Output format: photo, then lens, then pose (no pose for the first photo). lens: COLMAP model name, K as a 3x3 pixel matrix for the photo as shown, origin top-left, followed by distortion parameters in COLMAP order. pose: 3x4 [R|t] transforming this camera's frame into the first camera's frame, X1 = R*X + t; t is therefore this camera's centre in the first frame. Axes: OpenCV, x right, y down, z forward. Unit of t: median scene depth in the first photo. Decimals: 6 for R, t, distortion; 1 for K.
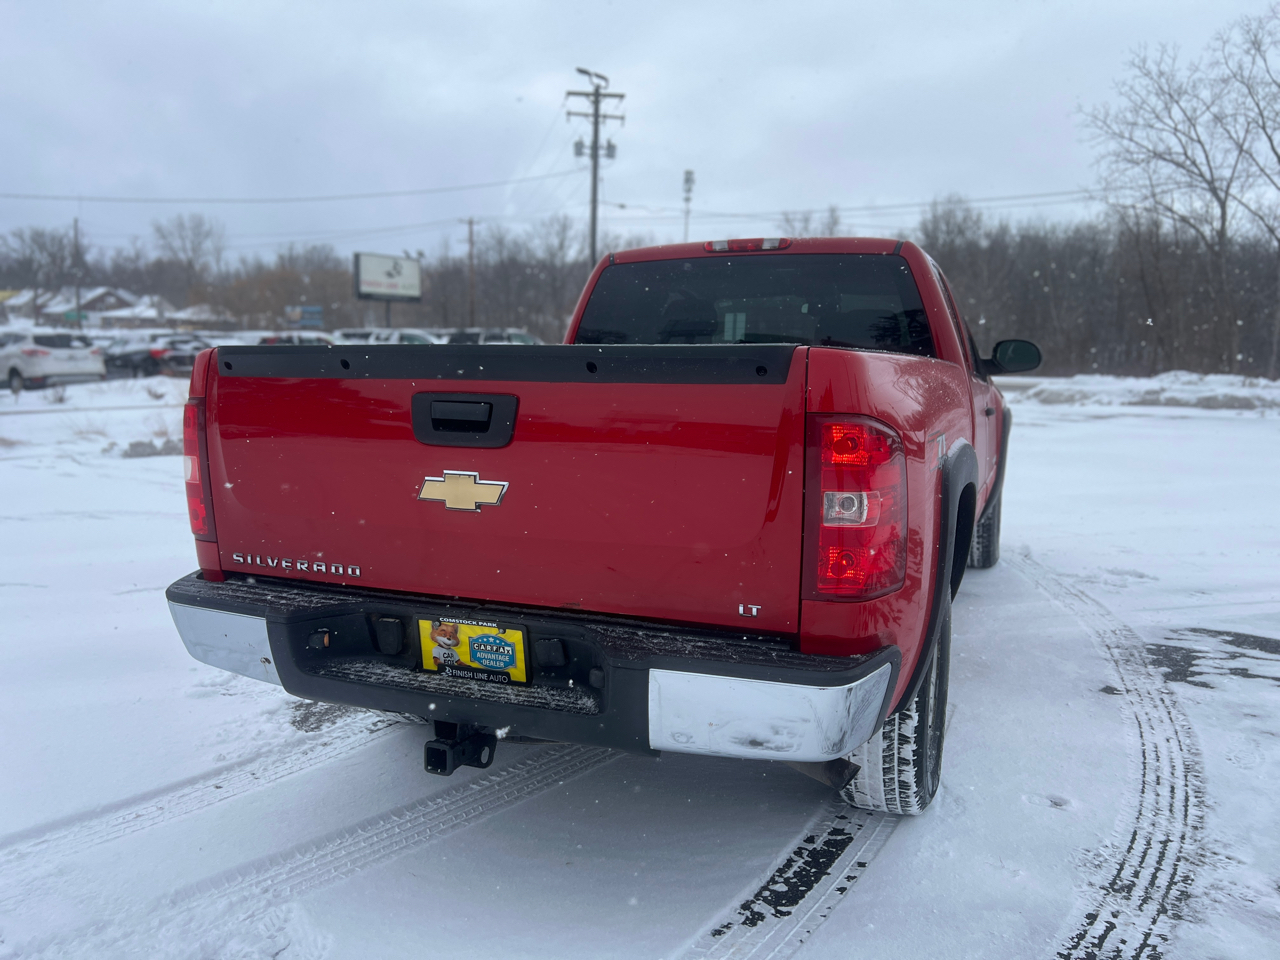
lens RADIAL K [[956.6, 0, 635.4], [0, 956.6, 485.7], [0, 0, 1]] dist [0.060221, -0.061717]
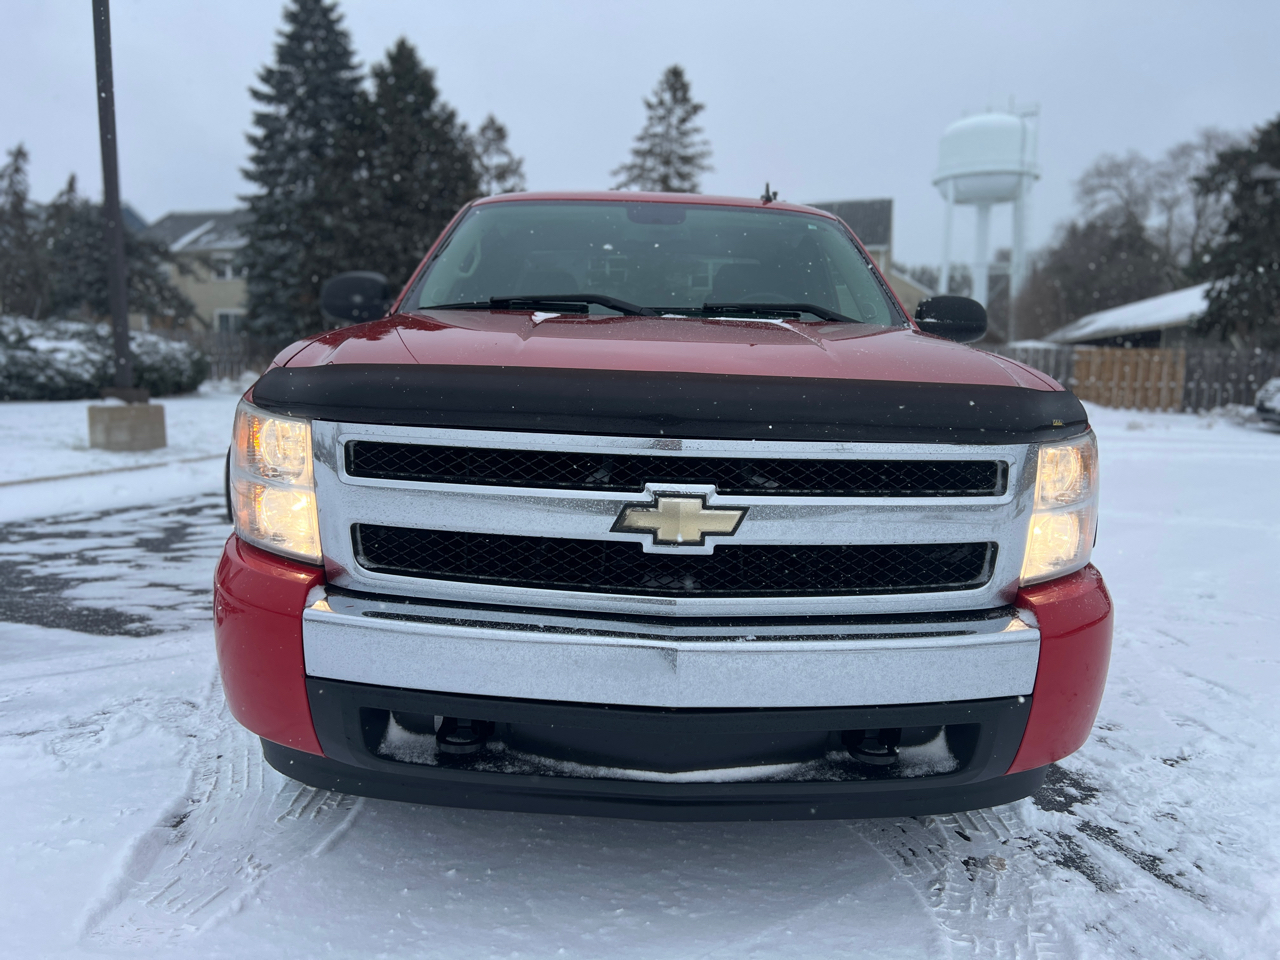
lens RADIAL K [[956.6, 0, 644.5], [0, 956.6, 484.8], [0, 0, 1]] dist [0.060221, -0.061717]
pose [[-0.912573, 0.013778, -0.408681, 0.532462], [-0.096258, 0.964109, 0.247444, -0.210866], [0.397423, 0.265150, -0.878494, 1.846201]]
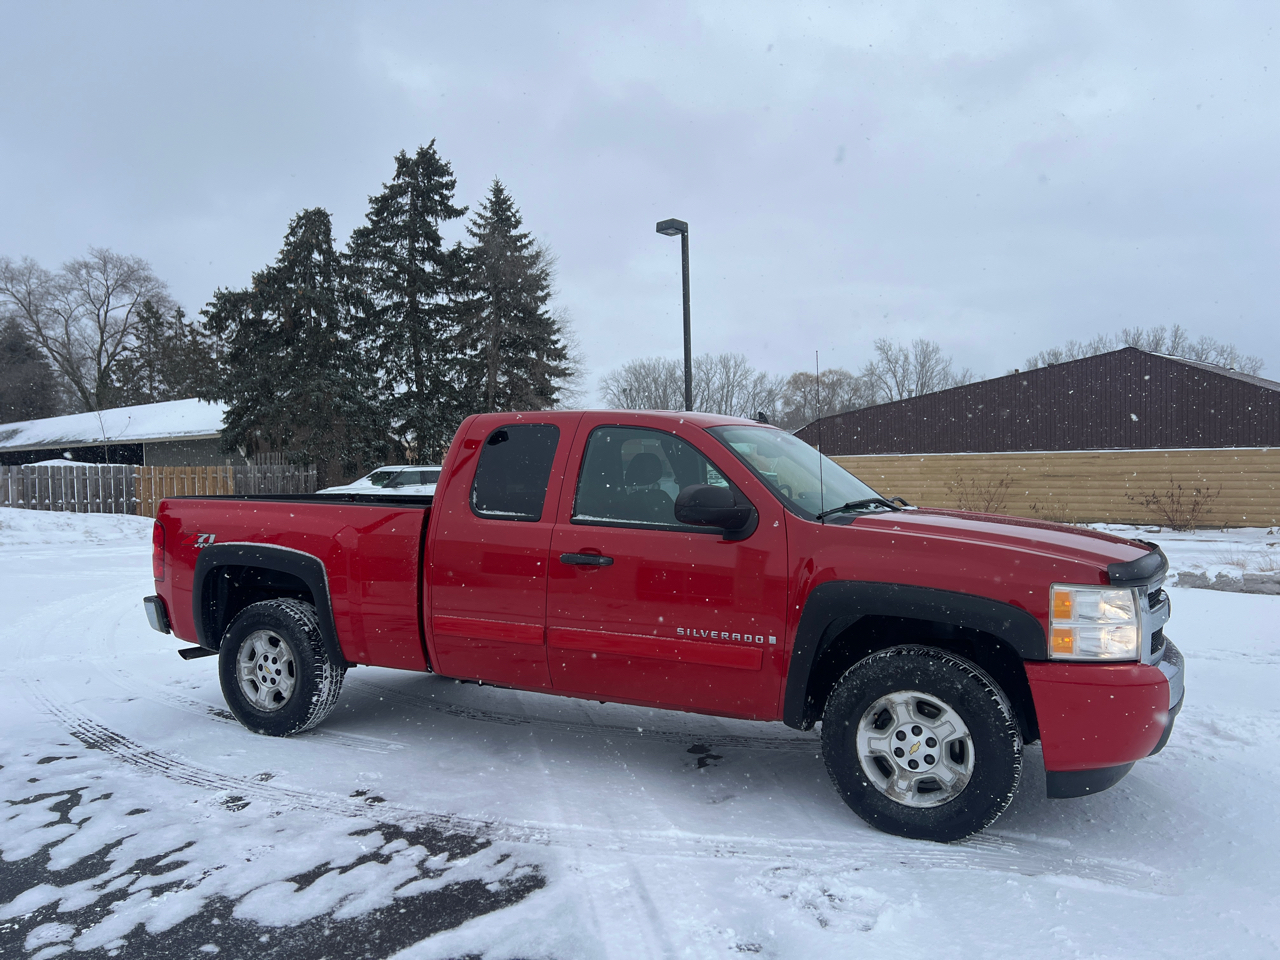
lens RADIAL K [[956.6, 0, 642.6], [0, 956.6, 491.5], [0, 0, 1]] dist [0.060221, -0.061717]
pose [[-0.062614, 0.007435, -0.998010, 1.302194], [-0.130544, 0.991320, 0.015575, -0.164855], [0.989463, 0.131259, -0.061100, 1.089558]]
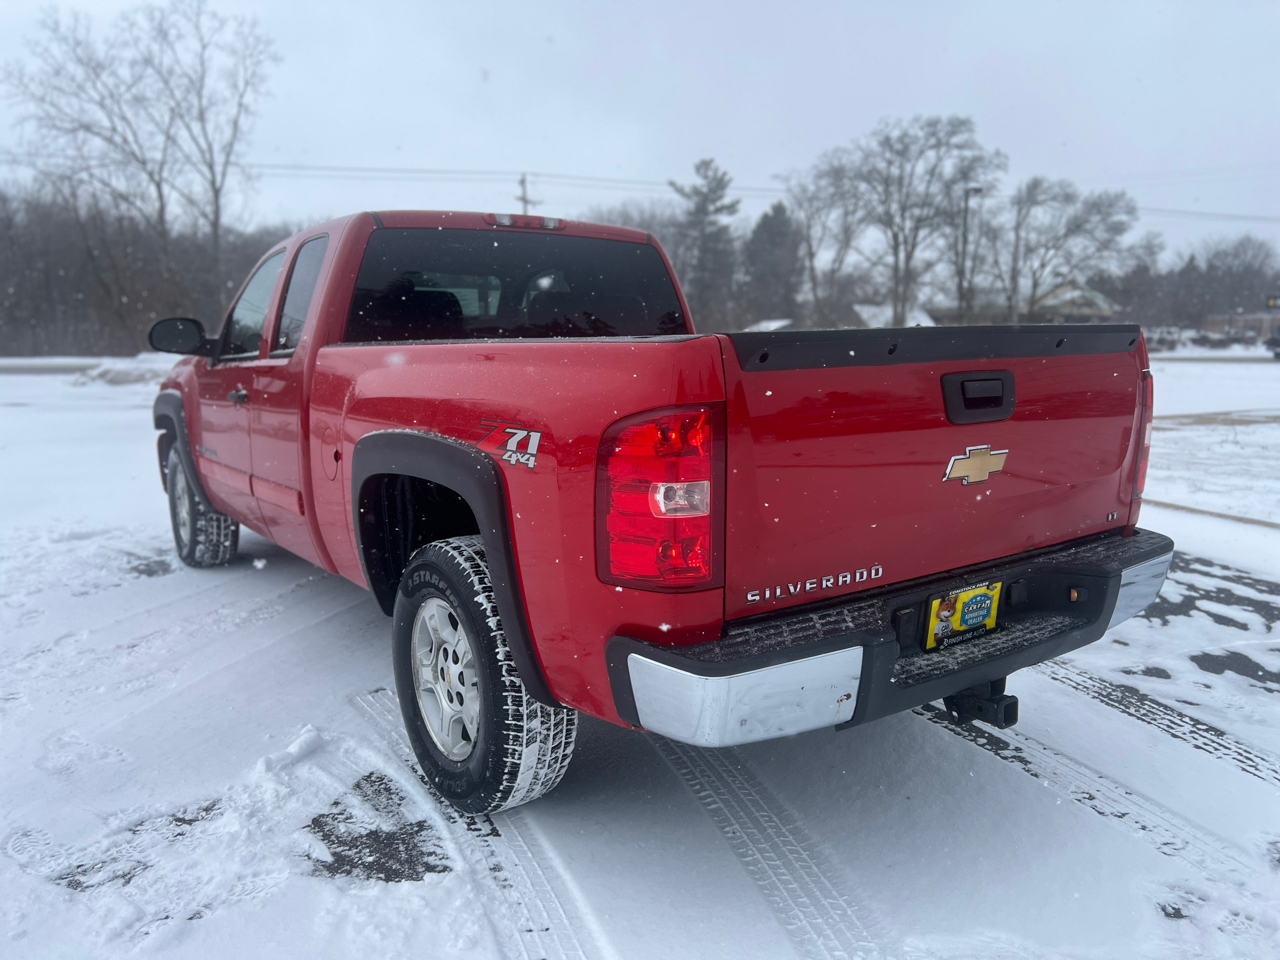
lens RADIAL K [[956.6, 0, 641.5], [0, 956.6, 491.8], [0, 0, 1]] dist [0.060221, -0.061717]
pose [[0.530441, -0.152338, 0.833922, -0.579098], [0.127857, 0.986845, 0.098947, -0.053549], [-0.838025, 0.054137, 0.542940, 0.336118]]
